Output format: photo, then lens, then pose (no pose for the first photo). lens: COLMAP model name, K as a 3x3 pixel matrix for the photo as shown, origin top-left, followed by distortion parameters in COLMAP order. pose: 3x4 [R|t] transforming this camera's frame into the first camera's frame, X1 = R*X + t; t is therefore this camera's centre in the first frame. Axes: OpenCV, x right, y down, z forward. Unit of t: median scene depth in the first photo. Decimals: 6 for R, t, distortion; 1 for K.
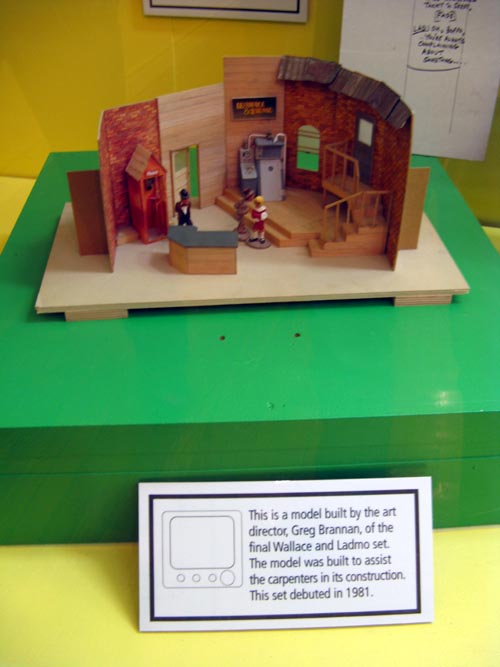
lens RADIAL K [[670.6, 0, 252.0], [0, 670.6, 334.3], [0, 0, 1]] dist [-0.130937, 0.000000]
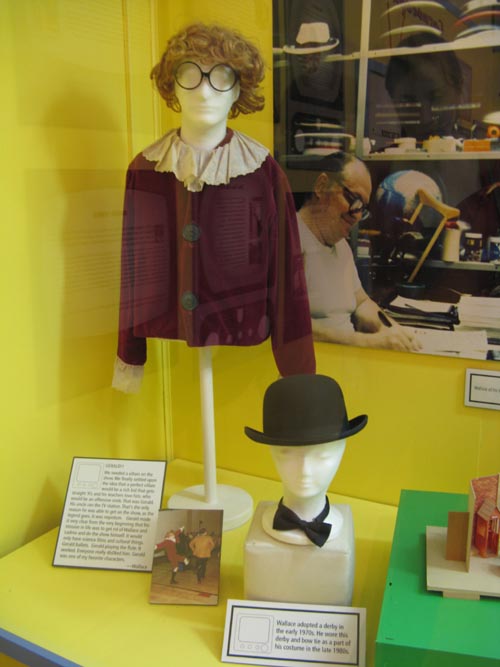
lens RADIAL K [[670.6, 0, 251.0], [0, 670.6, 329.2], [0, 0, 1]] dist [-0.130937, 0.000000]
pose [[0.948382, 0.053416, -0.312598, -0.246202], [-0.189169, 0.886430, -0.422442, 0.156779], [0.254531, 0.459771, 0.850779, -0.815160]]
